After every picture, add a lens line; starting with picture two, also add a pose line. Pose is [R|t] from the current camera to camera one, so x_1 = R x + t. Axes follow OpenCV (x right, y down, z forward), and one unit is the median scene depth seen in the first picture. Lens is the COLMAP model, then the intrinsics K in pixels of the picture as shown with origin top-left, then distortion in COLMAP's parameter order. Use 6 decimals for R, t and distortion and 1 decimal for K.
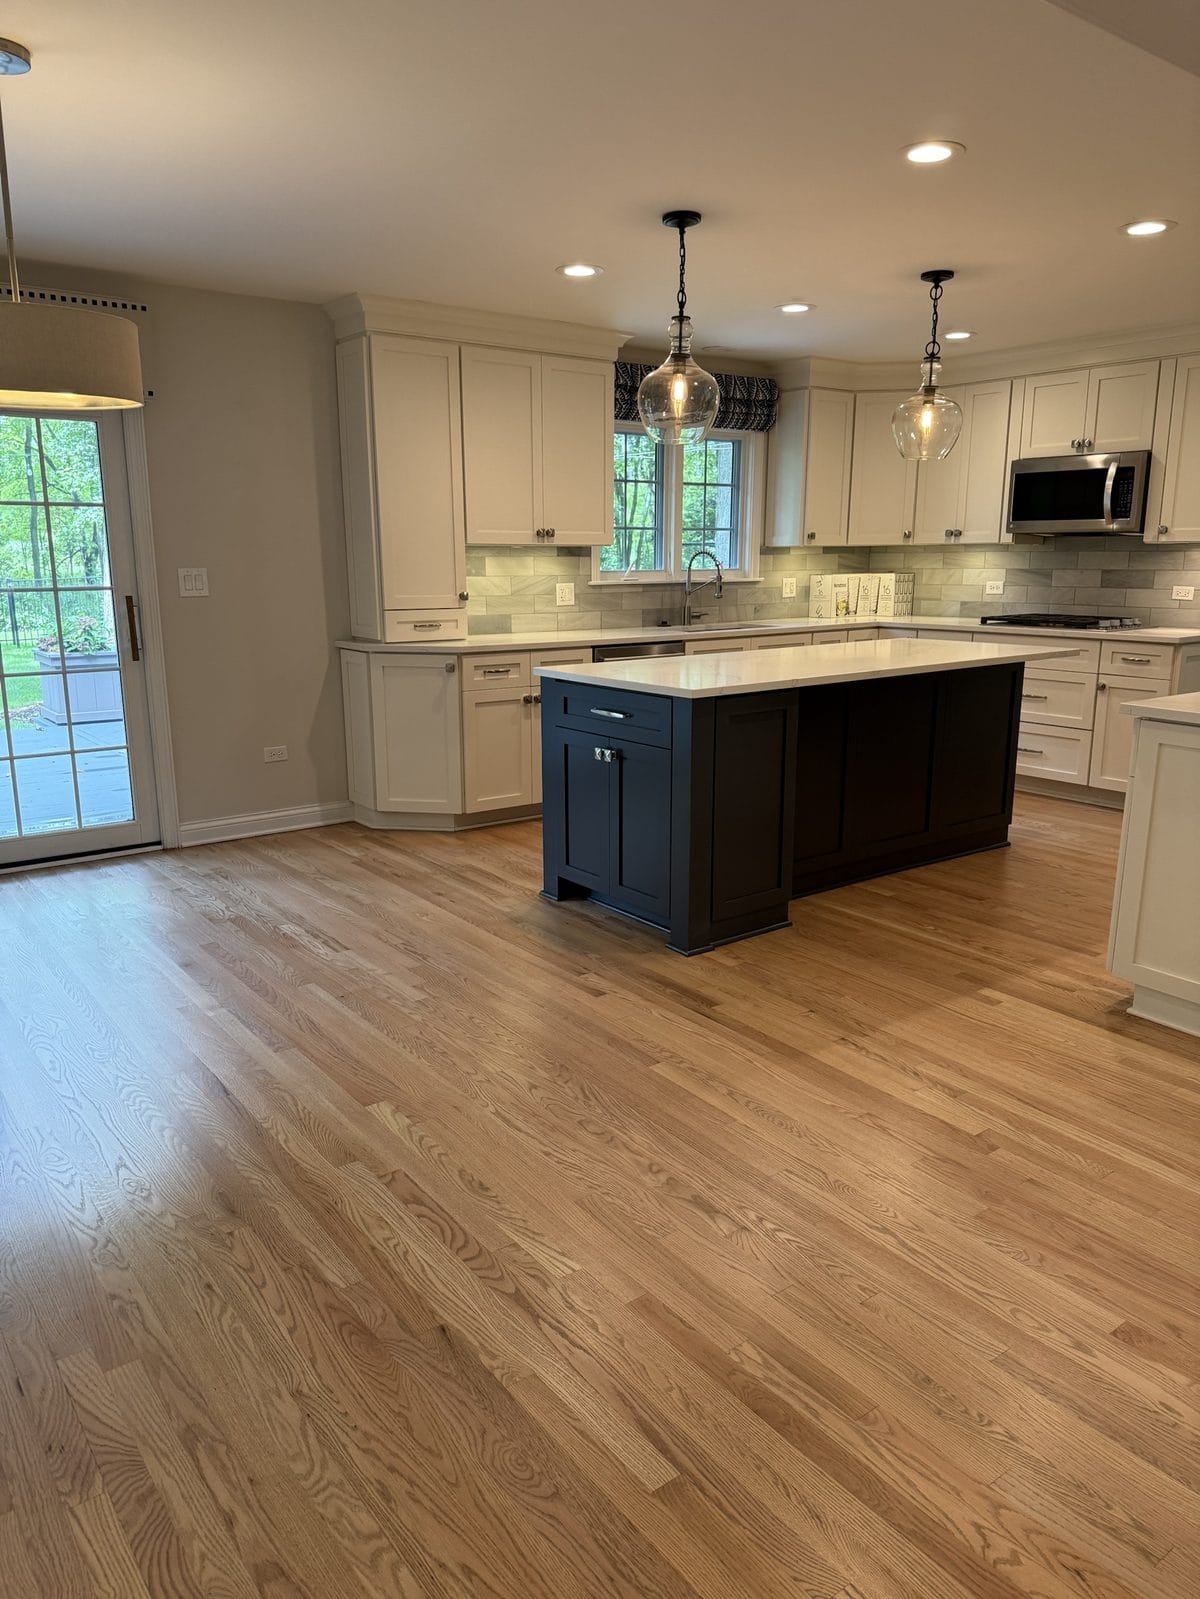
lens RADIAL K [[1134.8, 0, 600.0], [0, 1134.8, 799.5], [0, 0, 1]] dist [0.127469, -0.292390]
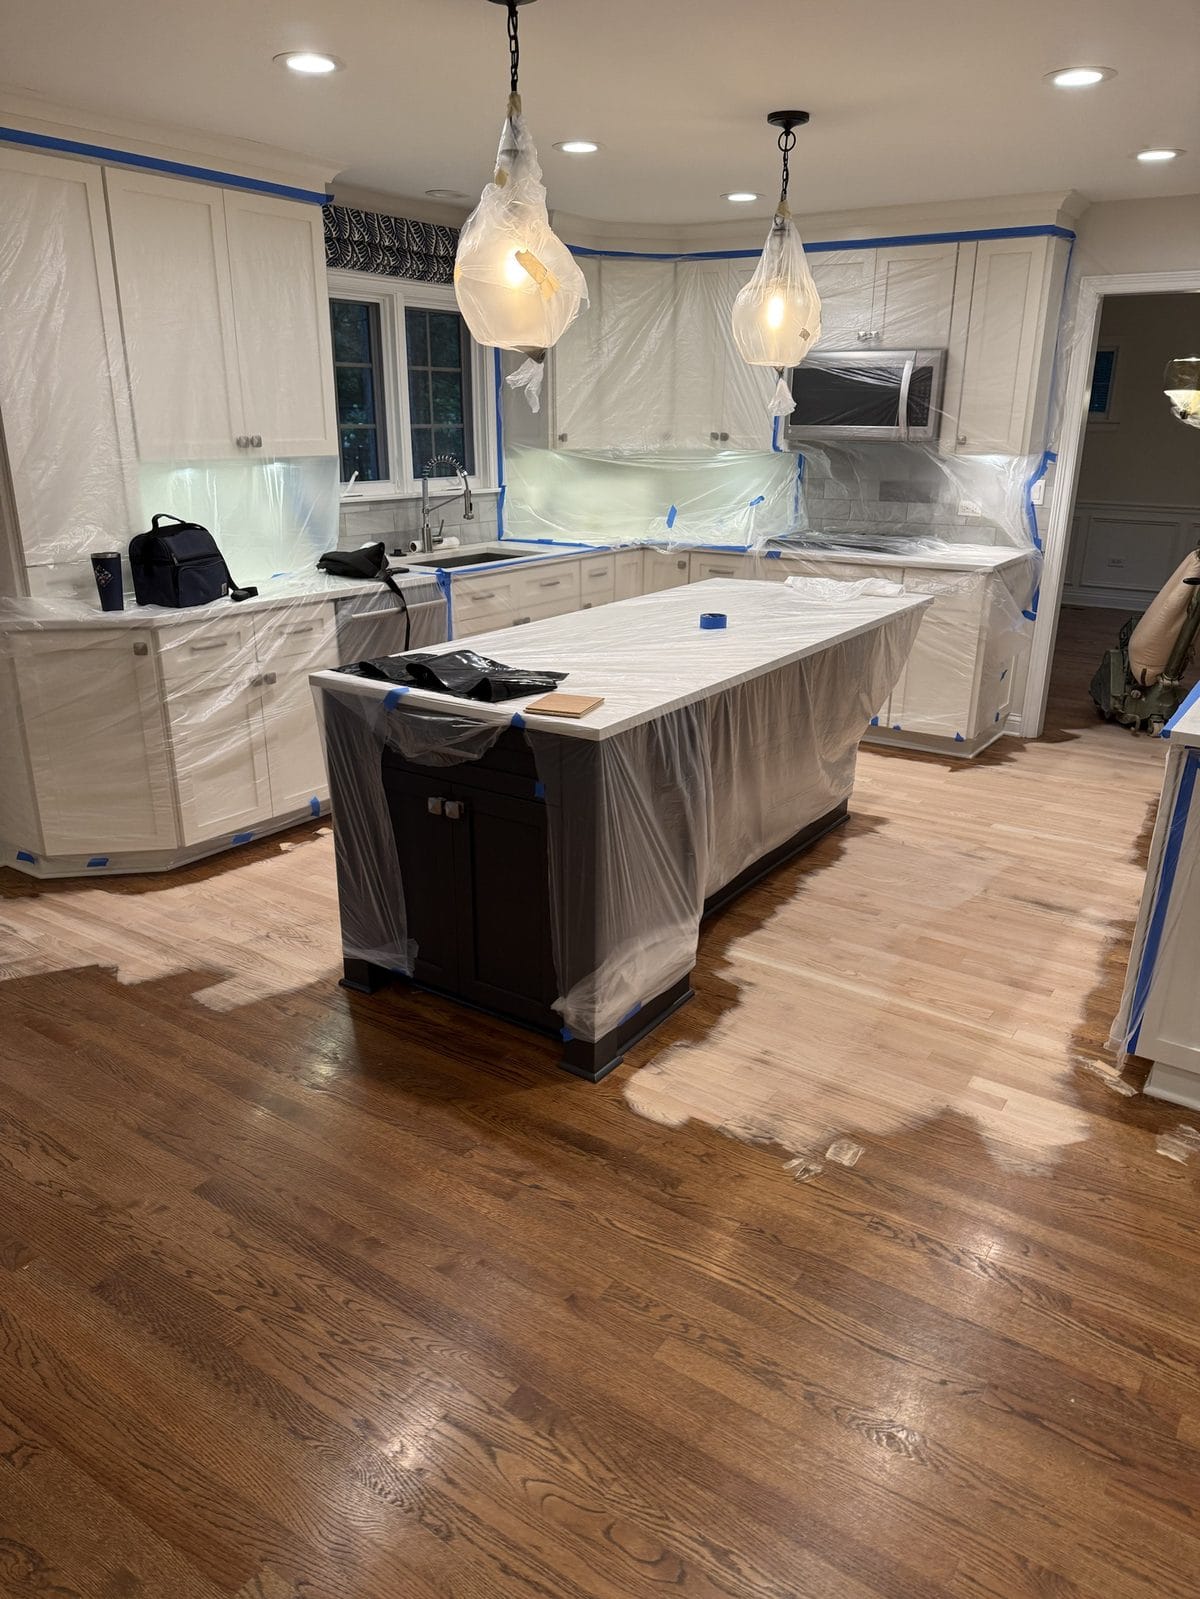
lens RADIAL K [[1124.9, 0, 600.0], [0, 1124.9, 799.5], [0, 0, 1]] dist [0.010618, -0.046306]
pose [[0.942072, -0.100452, 0.320015, -0.092015], [0.059168, 0.988908, 0.136233, -0.096613], [-0.330150, -0.109407, 0.937567, 0.242500]]
